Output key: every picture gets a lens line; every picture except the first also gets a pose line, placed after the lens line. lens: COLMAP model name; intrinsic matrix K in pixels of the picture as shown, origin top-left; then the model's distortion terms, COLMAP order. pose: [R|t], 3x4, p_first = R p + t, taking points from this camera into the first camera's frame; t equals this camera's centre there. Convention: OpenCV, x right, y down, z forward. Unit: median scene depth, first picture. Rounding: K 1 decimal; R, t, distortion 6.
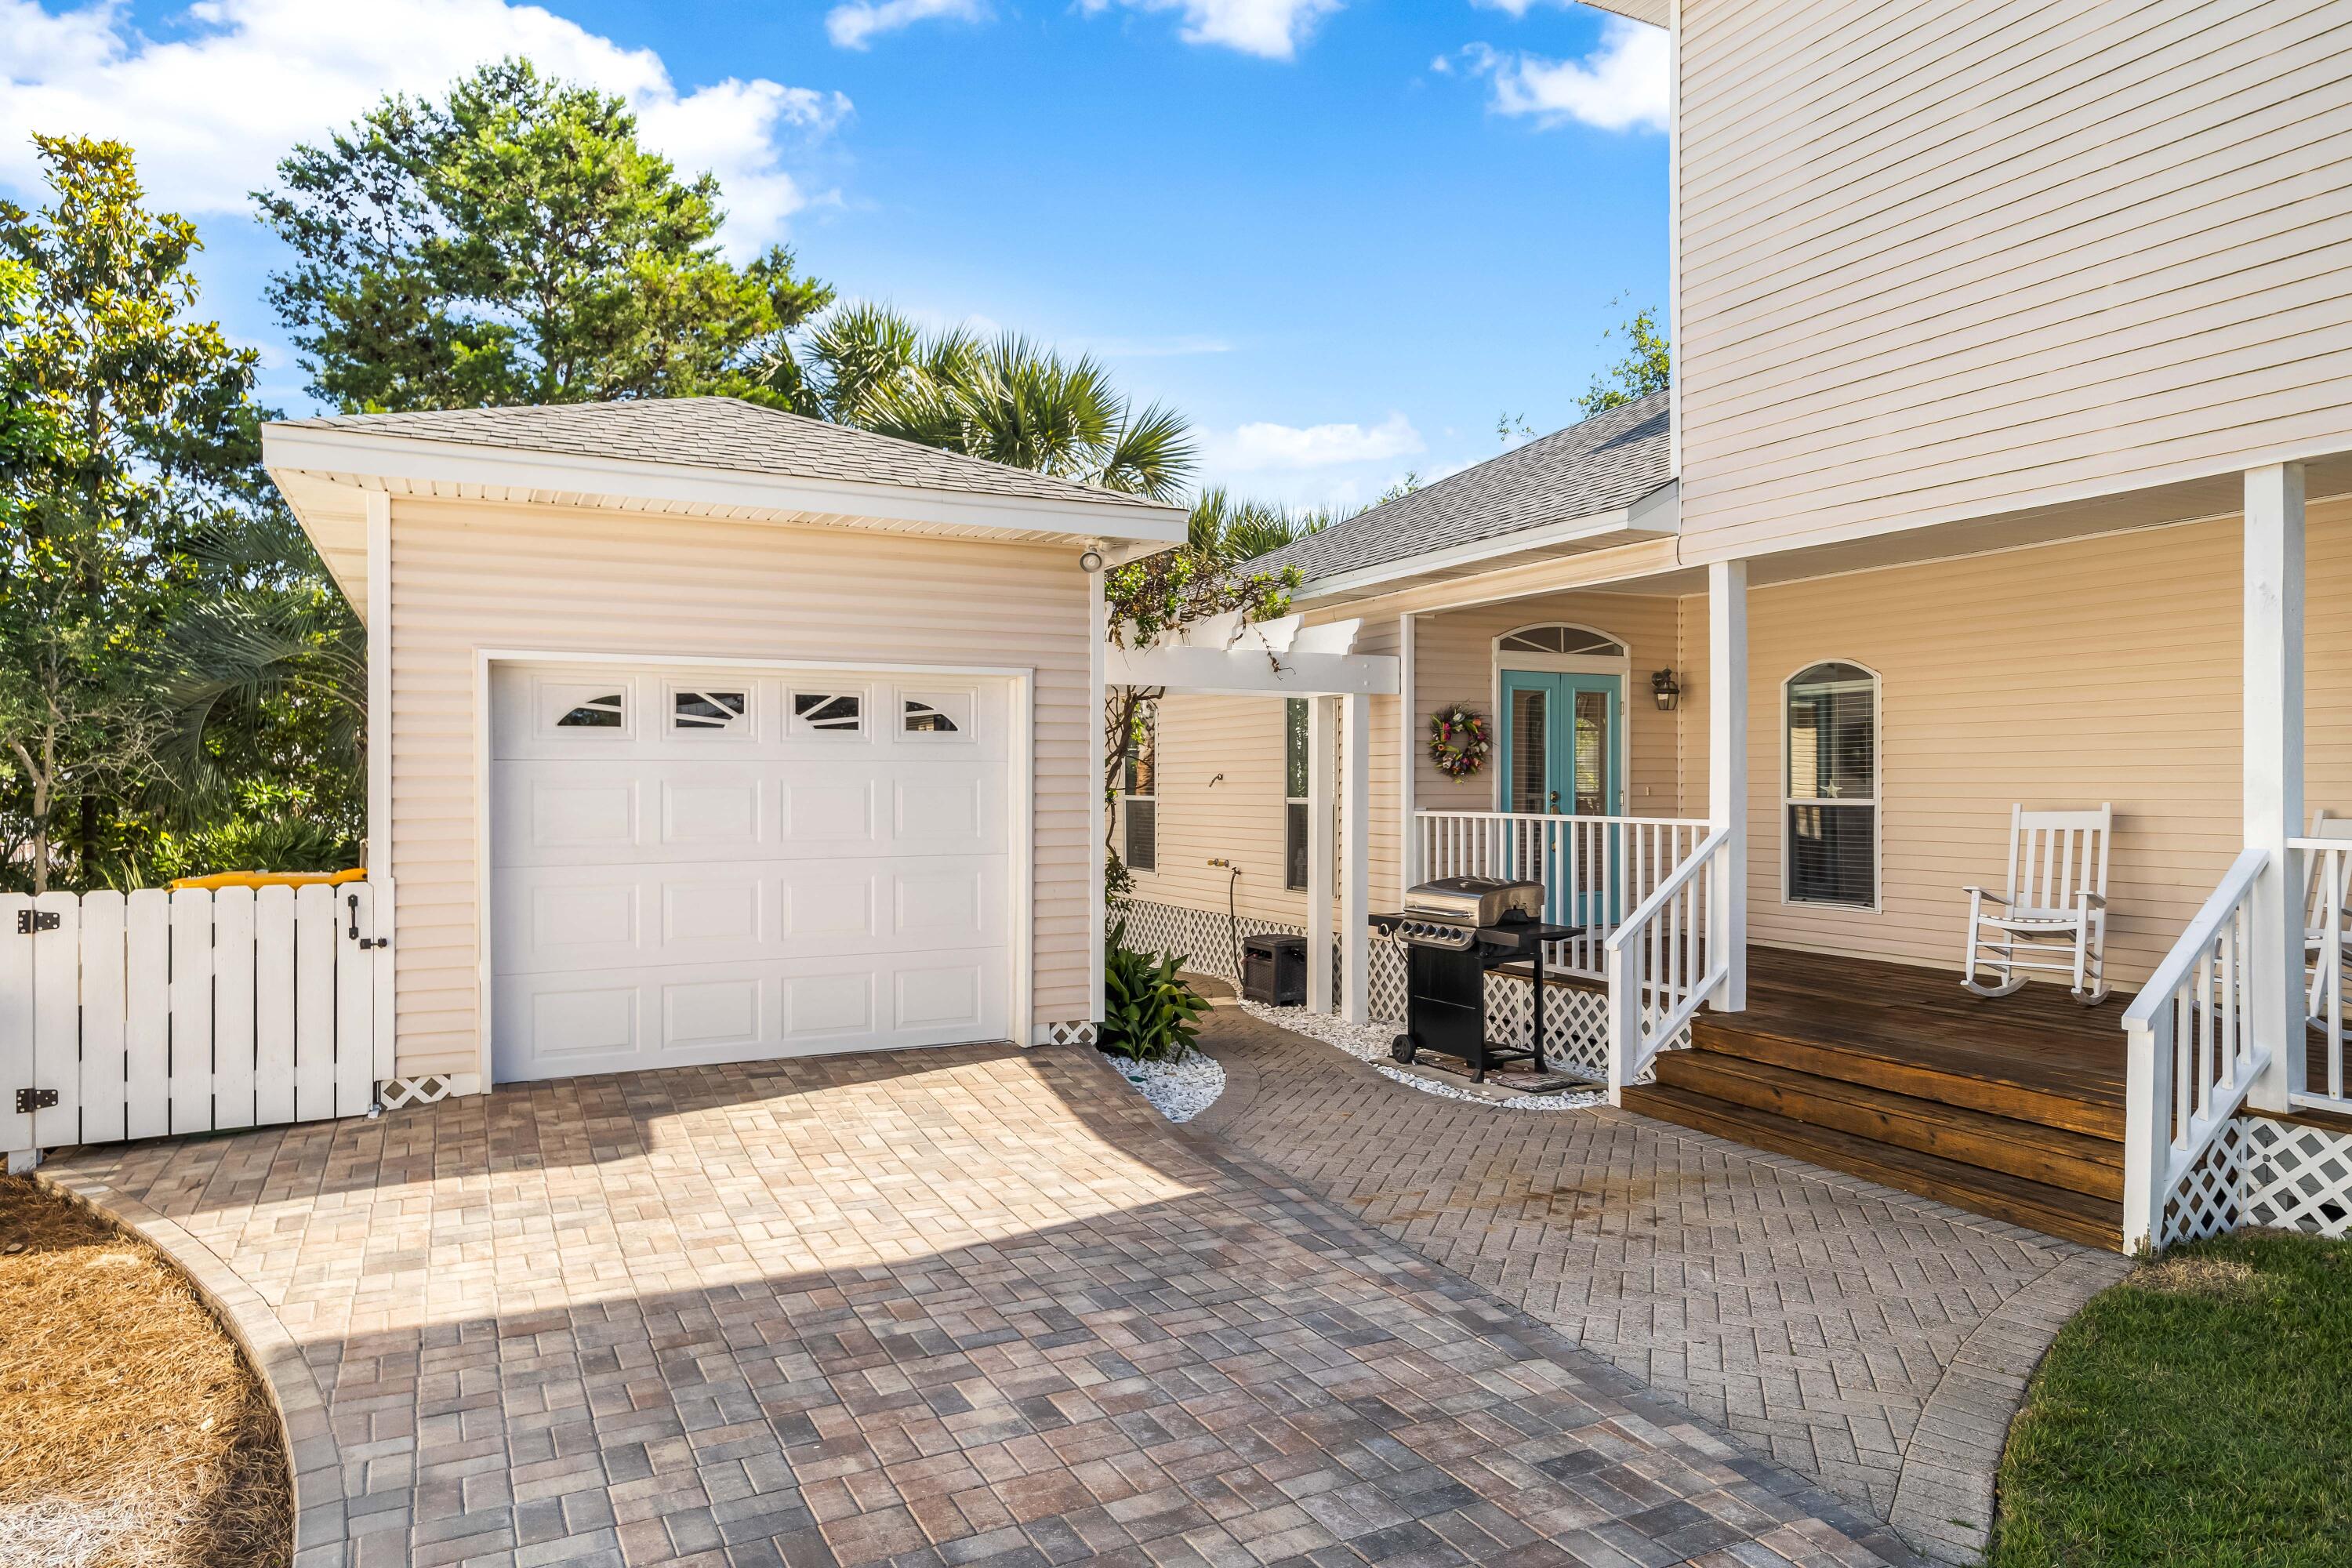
lens RADIAL K [[1383.4, 0, 1180.7], [0, 1383.4, 780.1], [0, 0, 1]] dist [-0.003304, -0.000984]
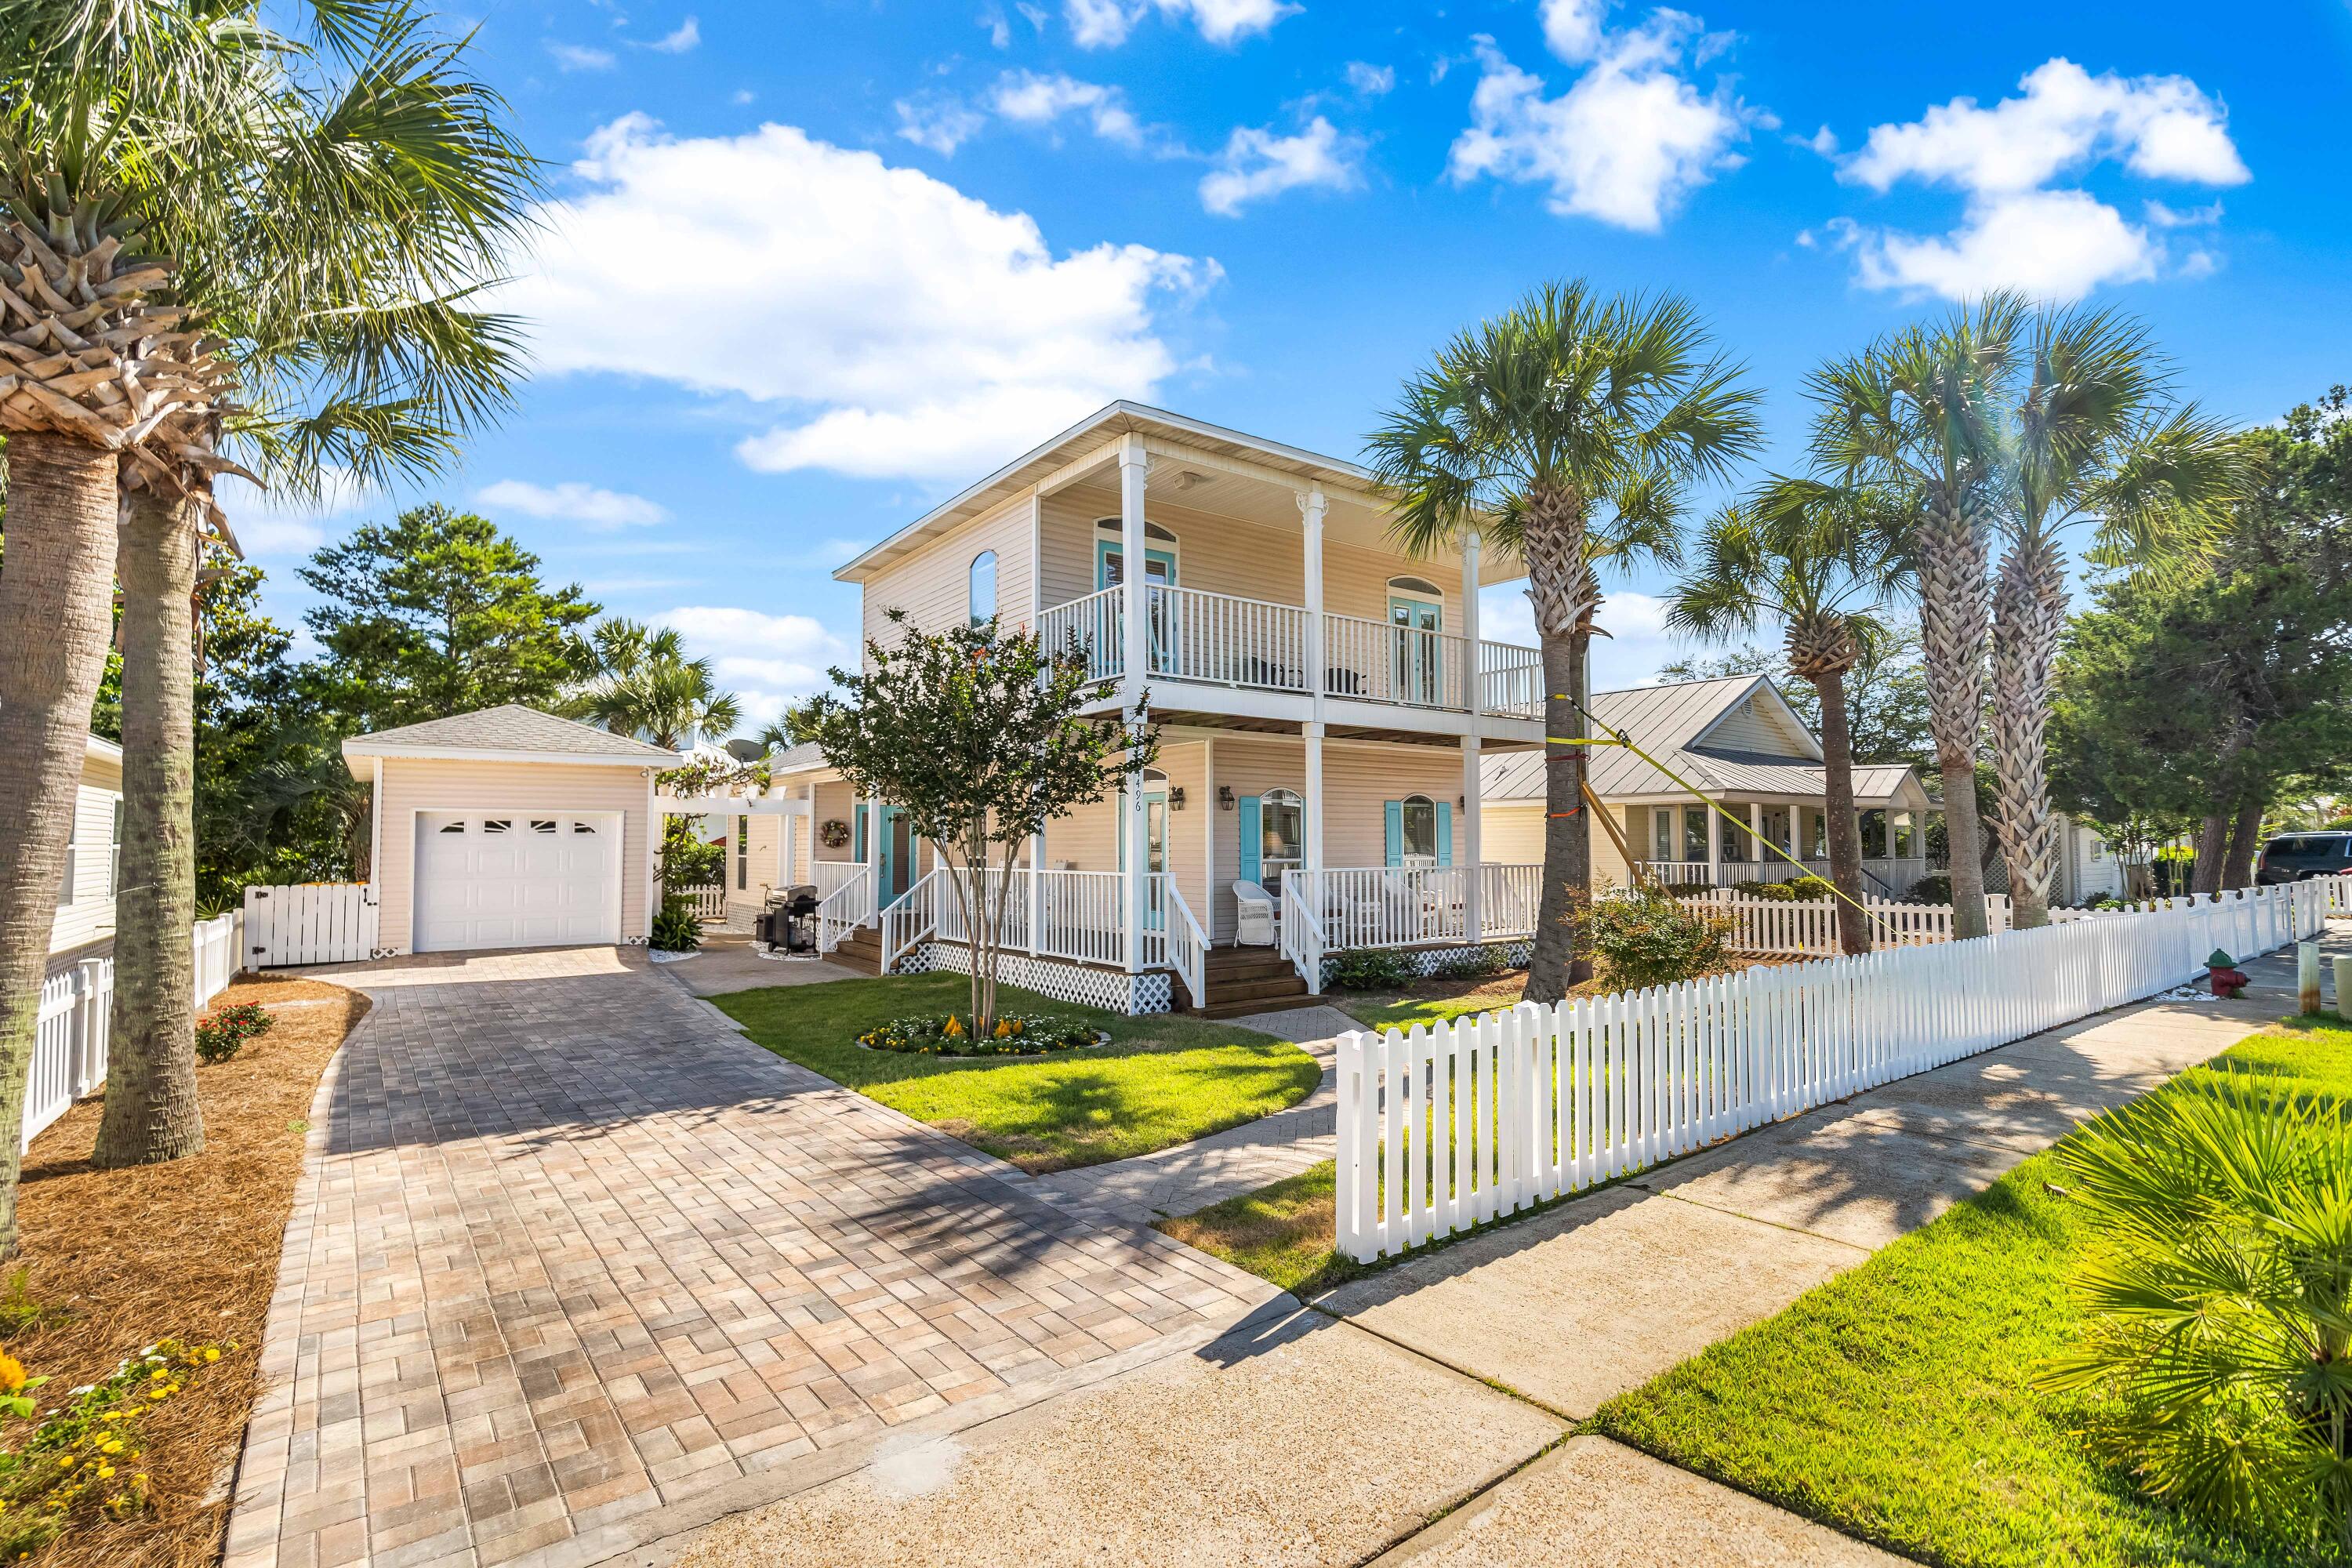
lens RADIAL K [[1096.1, 0, 1167.2], [0, 1096.1, 794.6], [0, 0, 1]] dist [0.002278, -0.000617]
pose [[0.989662, 0.007365, 0.143233, 0.515270], [-0.001315, 0.999105, -0.042285, -0.015458], [-0.143417, 0.041659, 0.988785, -1.060929]]
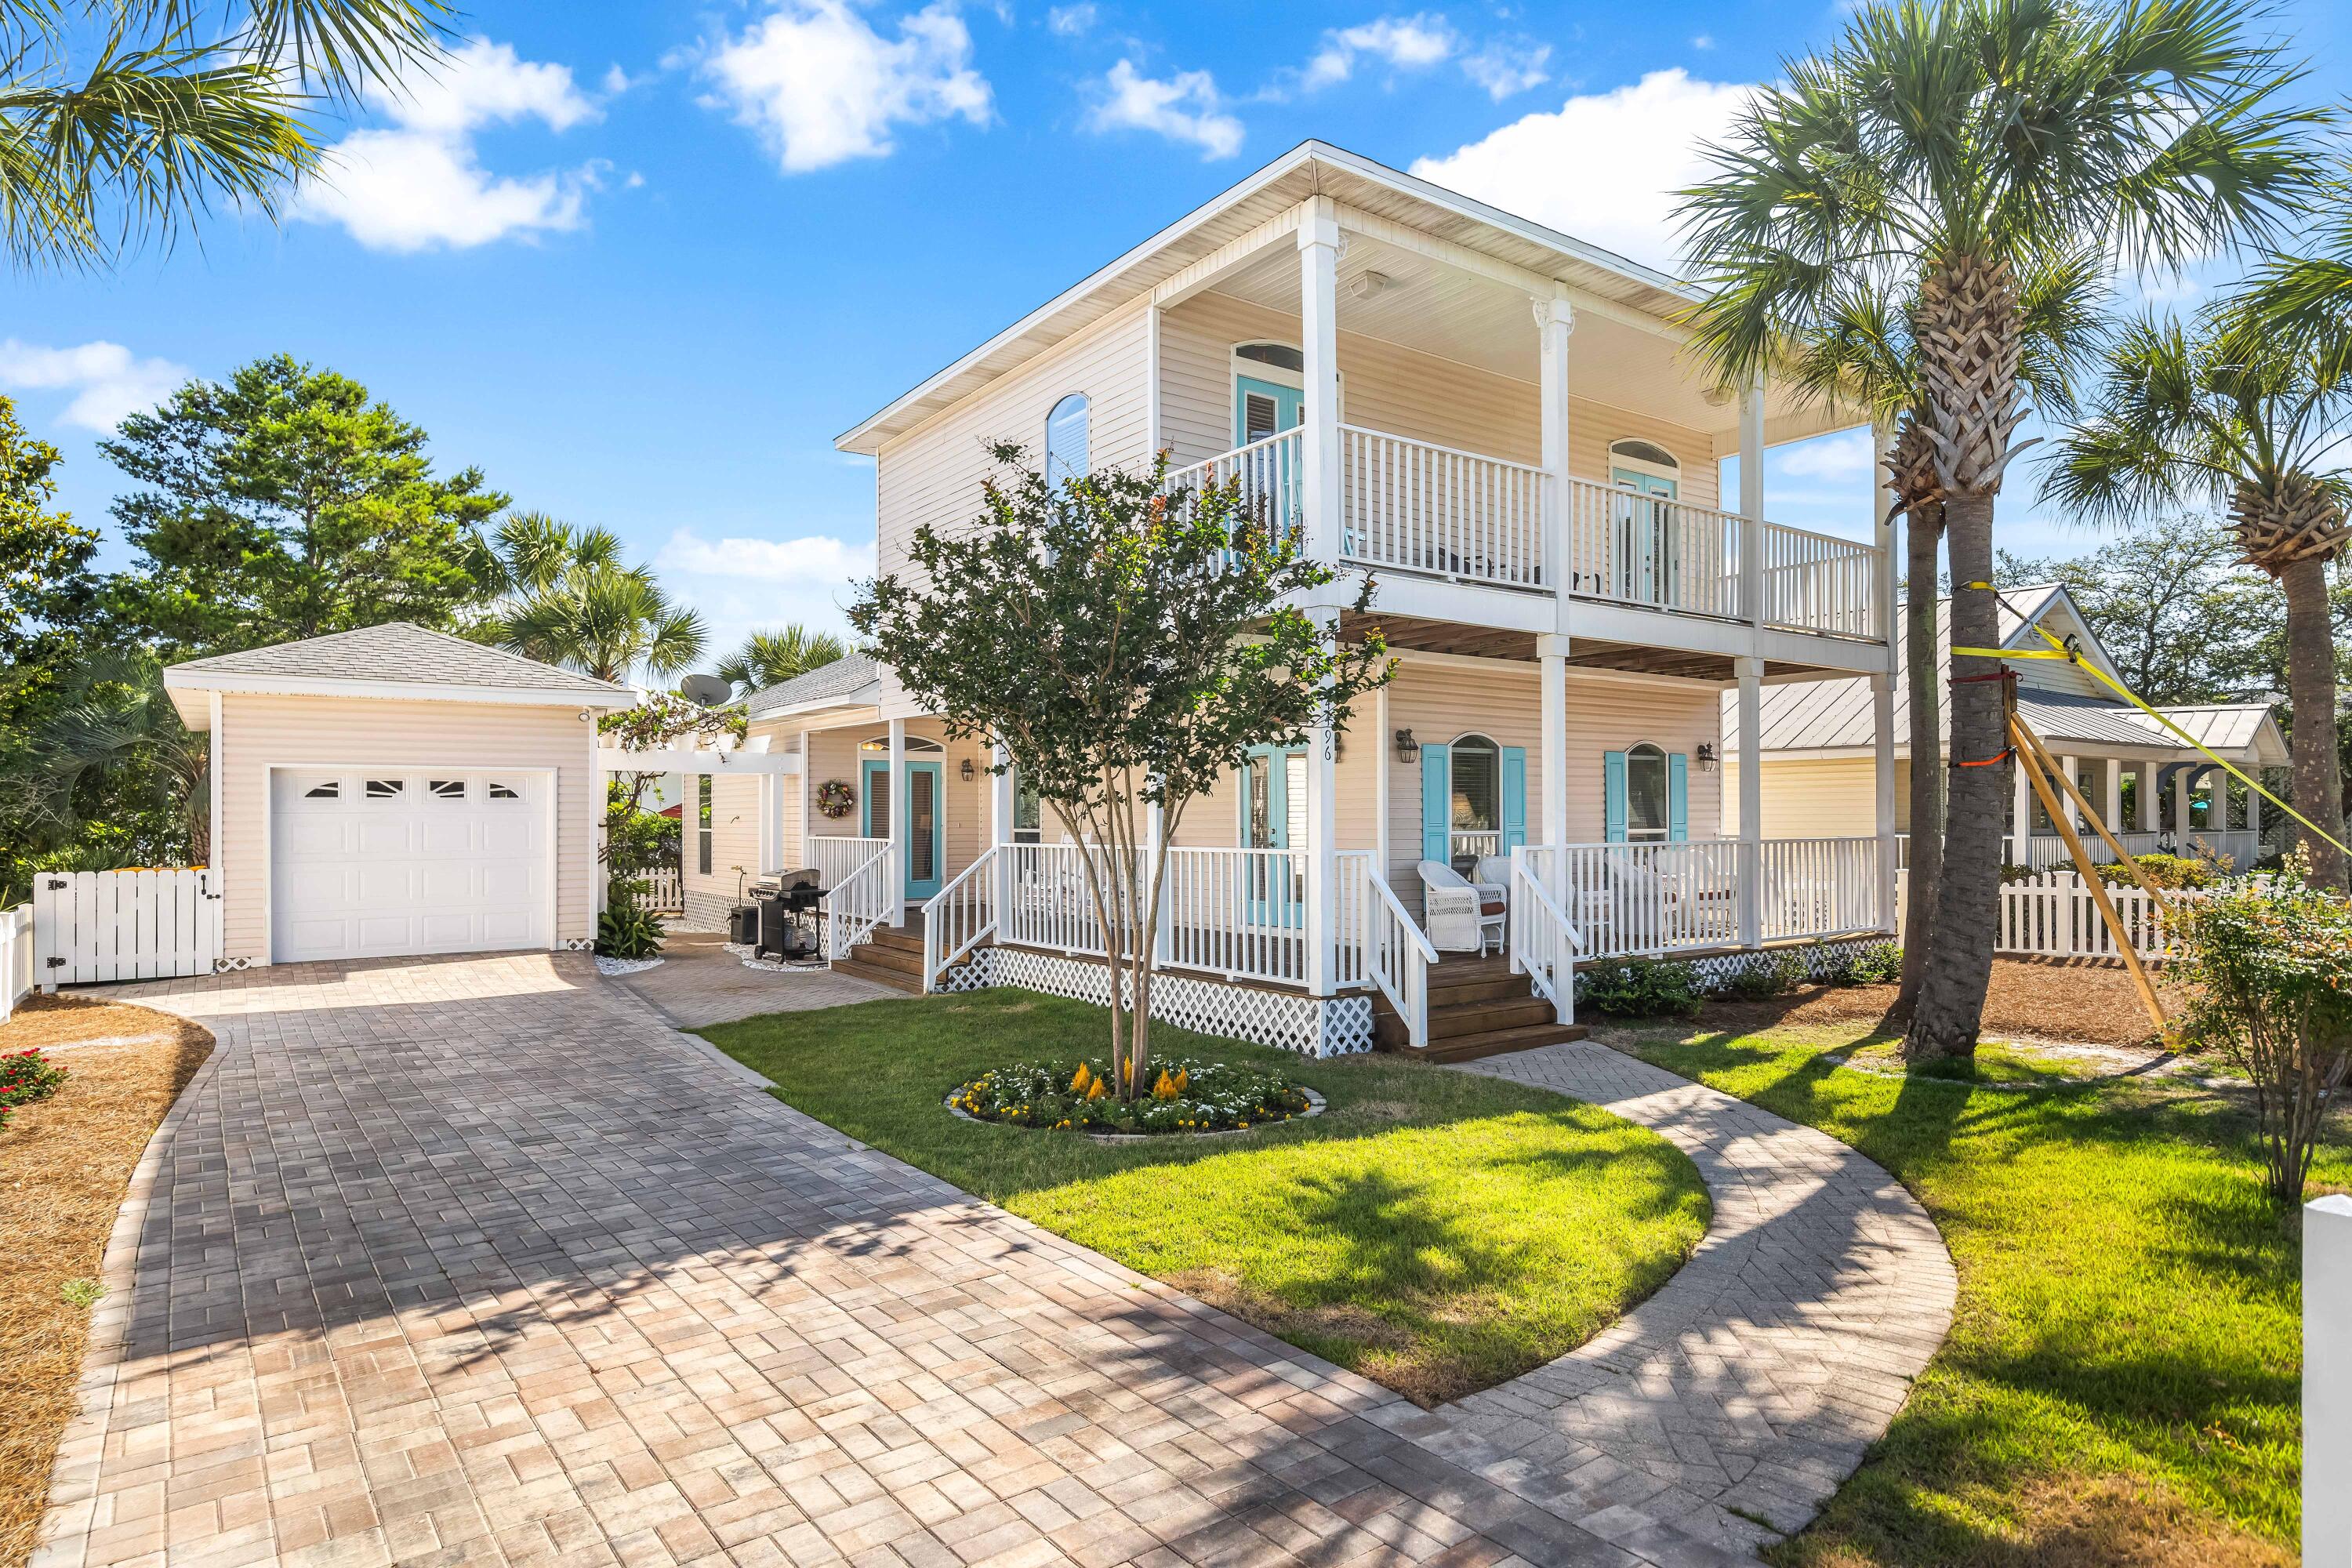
lens RADIAL K [[1320.1, 0, 1173.5], [0, 1320.1, 809.0], [0, 0, 1]] dist [0.011028, -0.005651]
pose [[0.990097, -0.000618, 0.140385, 0.404525], [0.001024, 0.999996, -0.002813, -0.009310], [-0.140382, 0.002929, 0.990093, -0.833362]]
